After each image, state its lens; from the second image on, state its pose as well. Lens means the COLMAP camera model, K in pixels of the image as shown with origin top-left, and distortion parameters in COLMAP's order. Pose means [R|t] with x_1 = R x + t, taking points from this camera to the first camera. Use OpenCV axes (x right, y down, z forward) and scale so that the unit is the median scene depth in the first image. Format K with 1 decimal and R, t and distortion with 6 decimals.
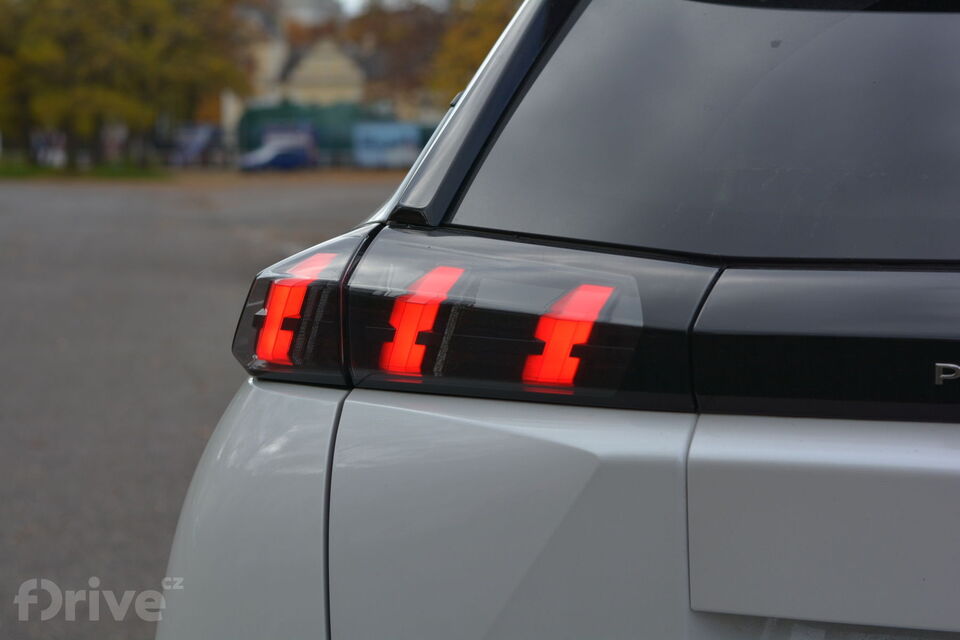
lens RADIAL K [[2060.2, 0, 480.0], [0, 2060.2, 320.0], [0, 0, 1]] dist [0.003823, 0.059100]
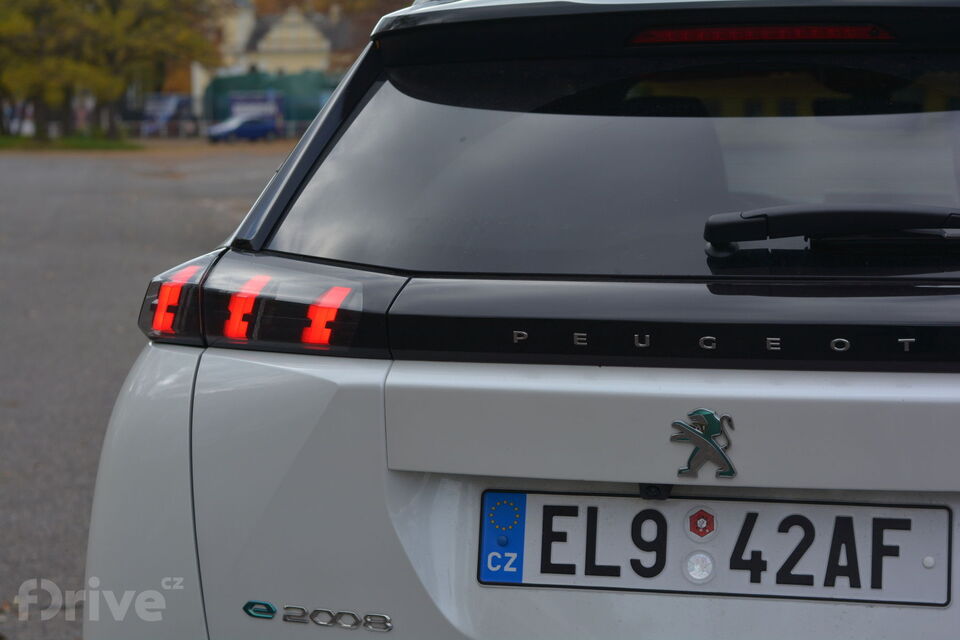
lens RADIAL K [[2060.2, 0, 480.0], [0, 2060.2, 320.0], [0, 0, 1]] dist [0.003823, 0.059100]
pose [[0.999901, -0.004943, 0.013162, 0.134549], [0.004718, 0.999844, 0.017047, -0.016302], [-0.013245, -0.016983, 0.999768, -0.667954]]
